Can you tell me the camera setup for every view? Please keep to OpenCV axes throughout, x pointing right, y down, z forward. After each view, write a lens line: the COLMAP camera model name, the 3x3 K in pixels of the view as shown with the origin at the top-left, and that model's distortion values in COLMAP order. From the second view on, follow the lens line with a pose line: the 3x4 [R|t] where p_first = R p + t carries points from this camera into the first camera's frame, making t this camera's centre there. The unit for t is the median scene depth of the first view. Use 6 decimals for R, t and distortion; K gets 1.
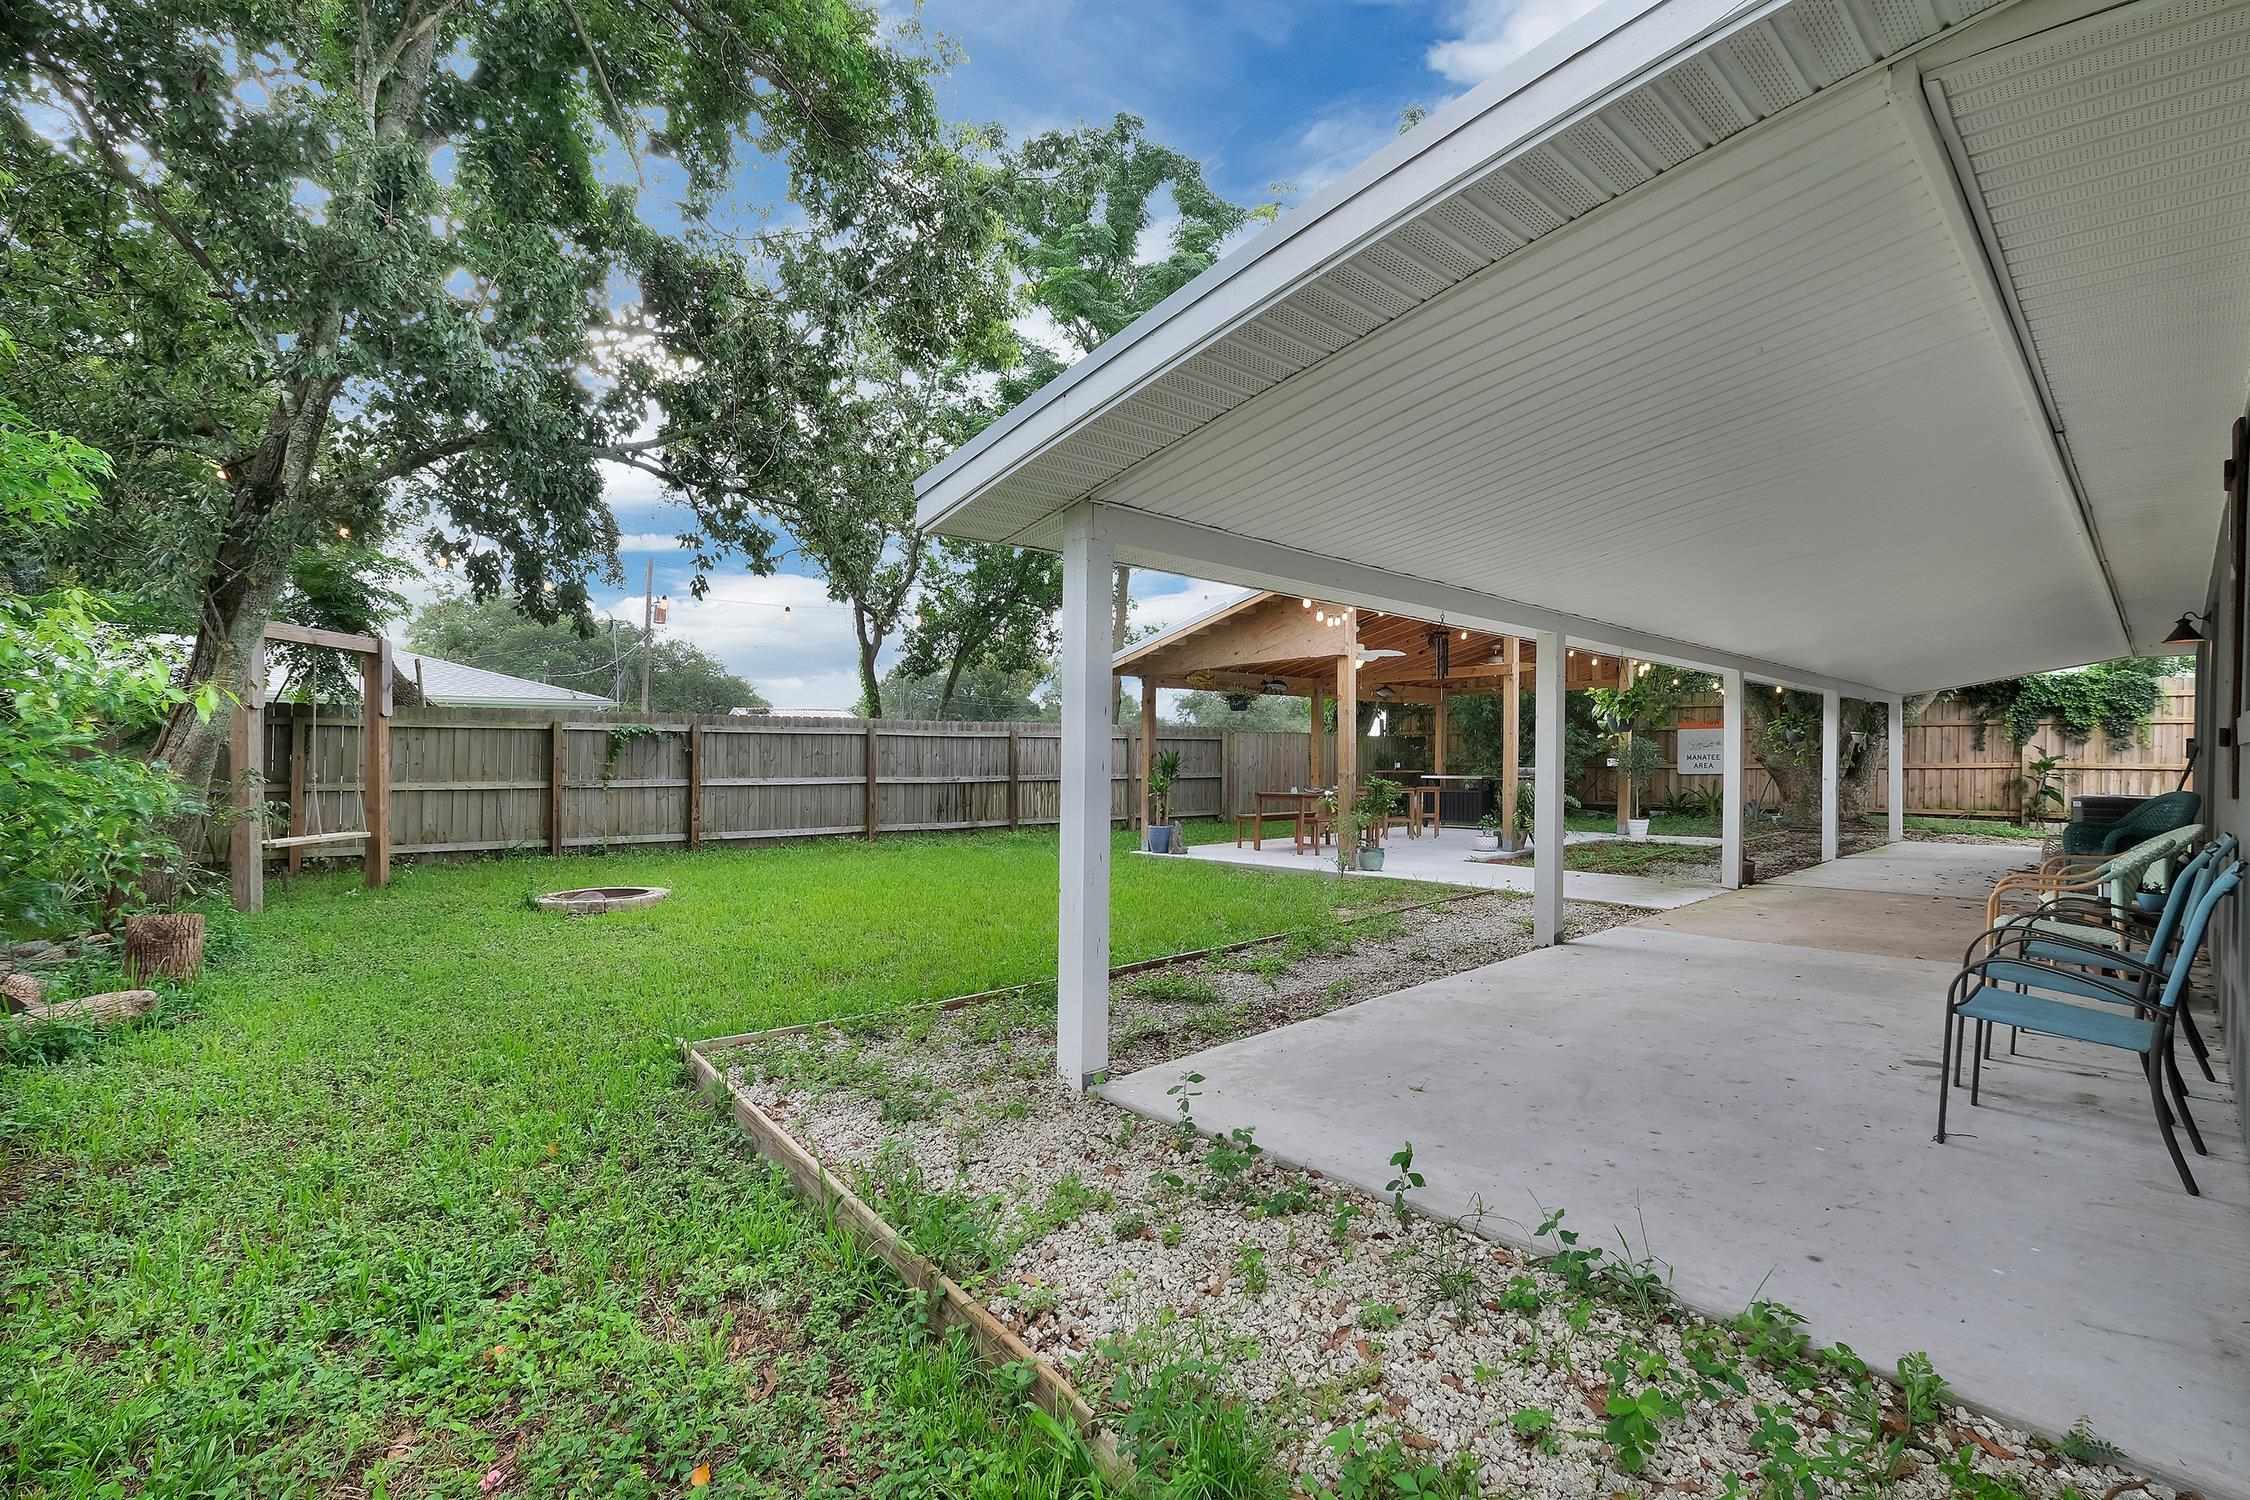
lens RADIAL K [[996.1, 0, 1120.2], [0, 996.1, 755.1], [0, 0, 1]] dist [-0.004811, 0.001131]
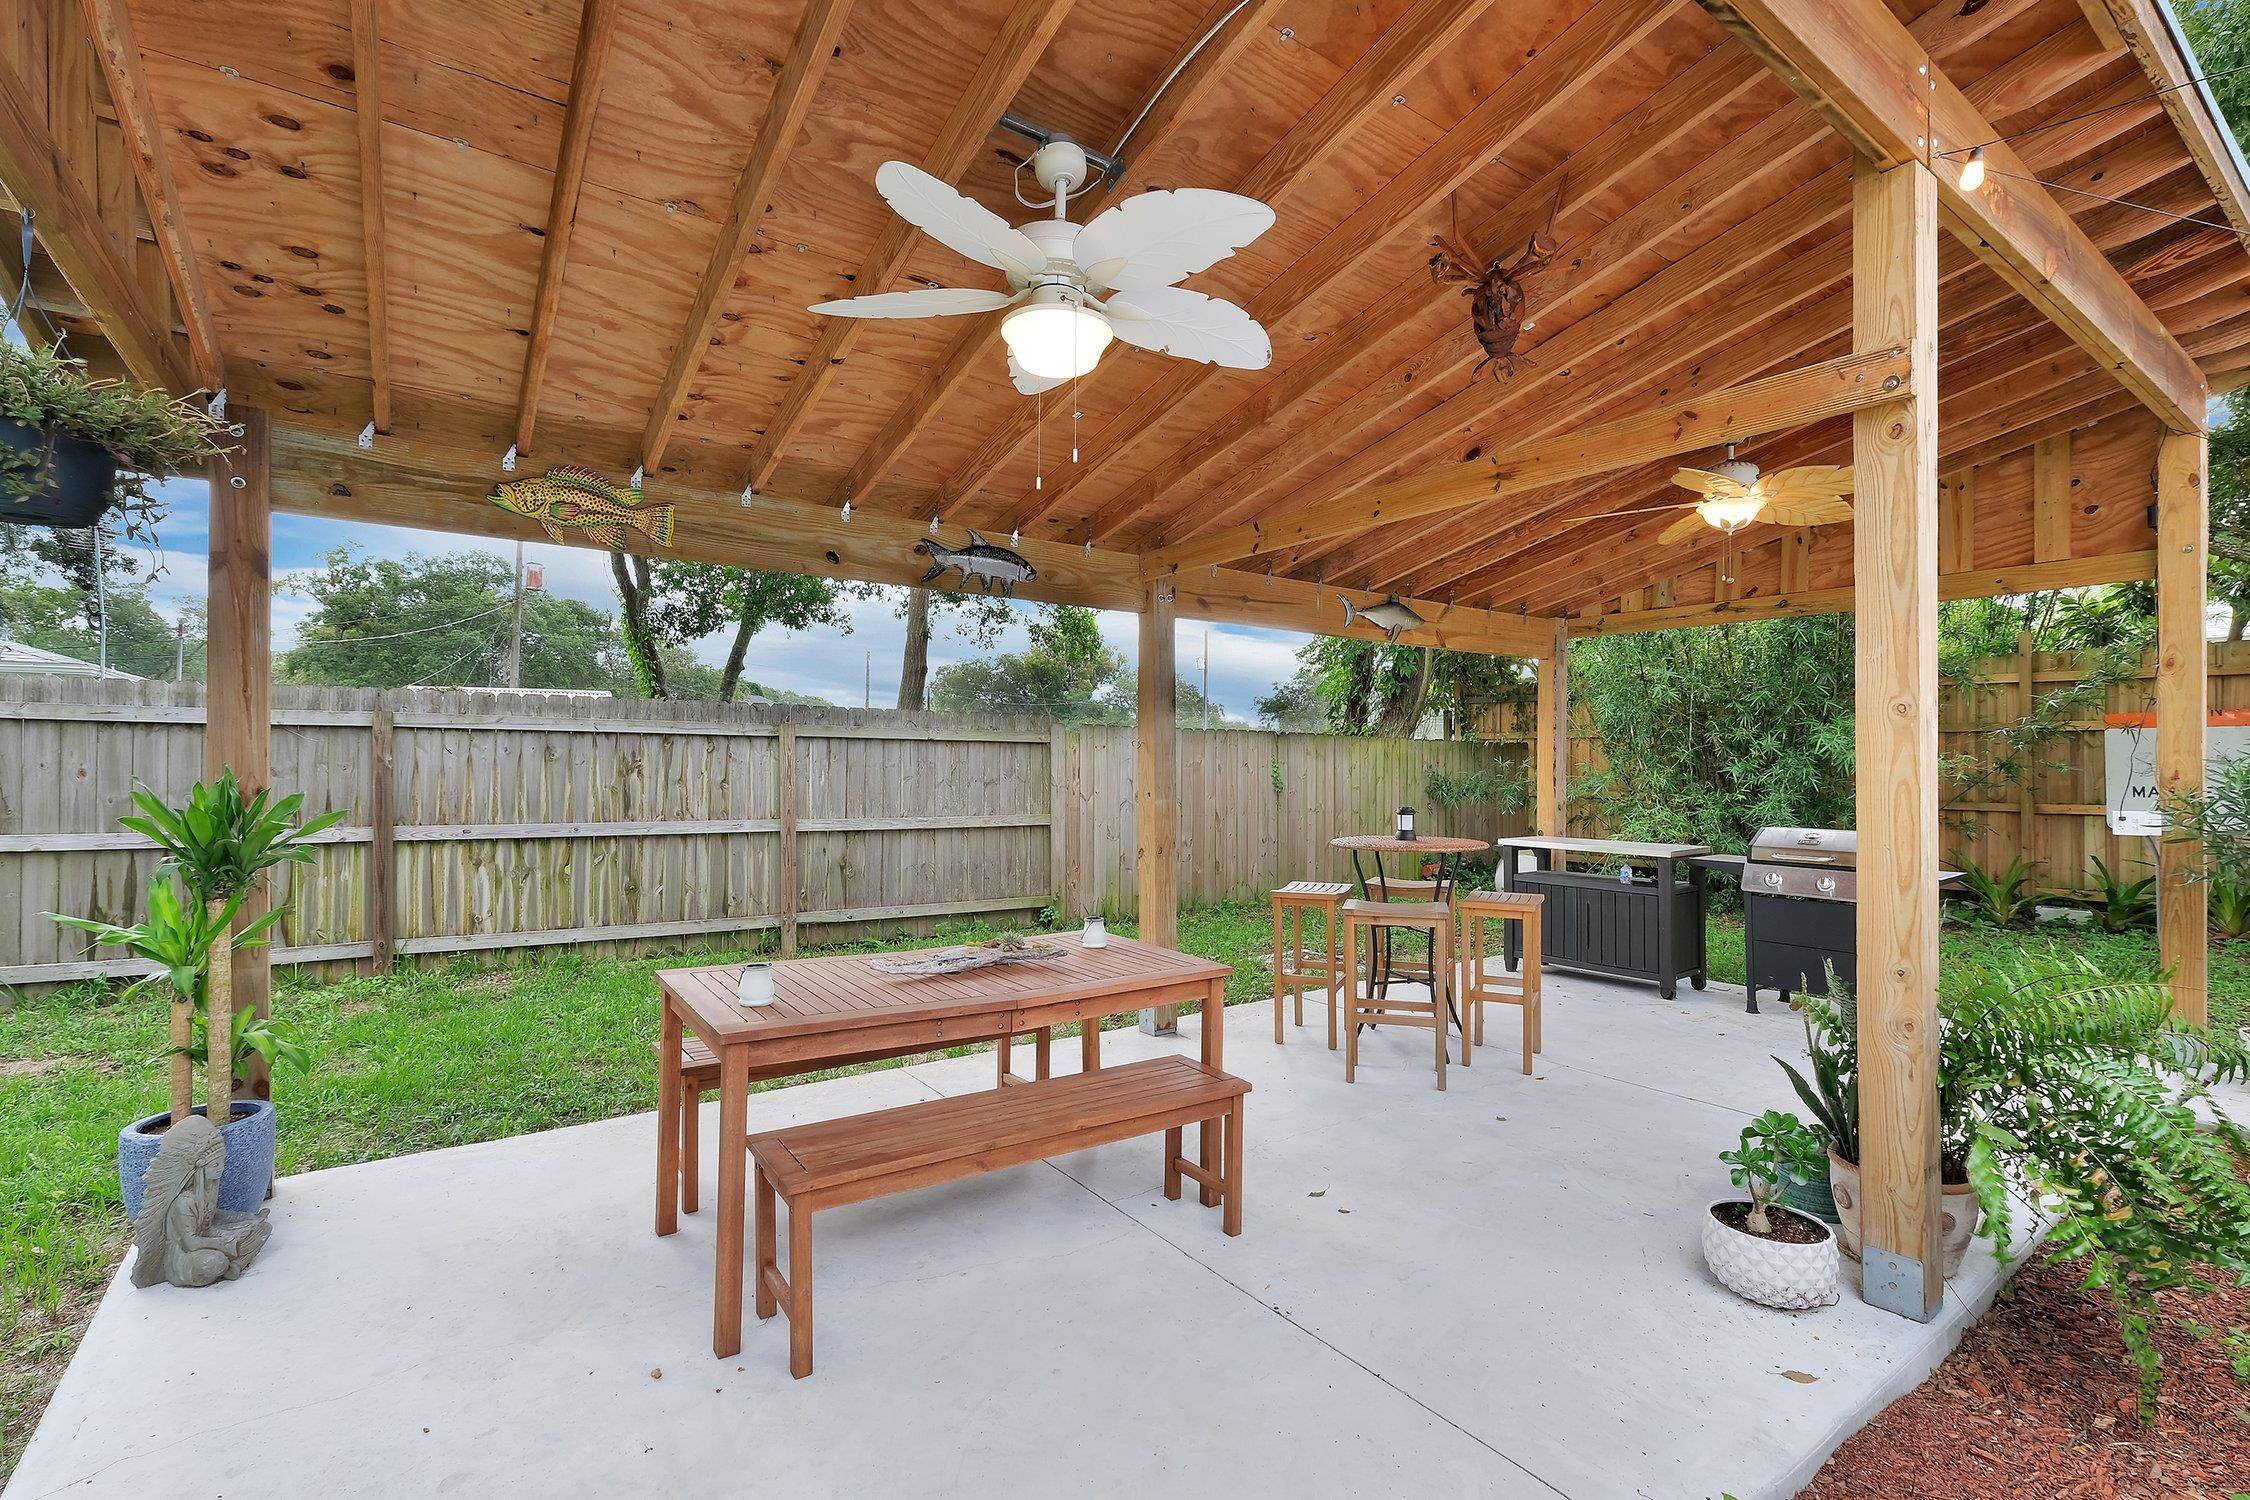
lens RADIAL K [[996.1, 0, 1117.2], [0, 996.1, 774.5], [0, 0, 1]] dist [-0.004811, 0.001131]
pose [[0.994515, 0.014434, -0.103589, 0.193333], [-0.013037, 0.999815, 0.014142, -0.007824], [0.103774, -0.012714, 0.994520, 0.596983]]
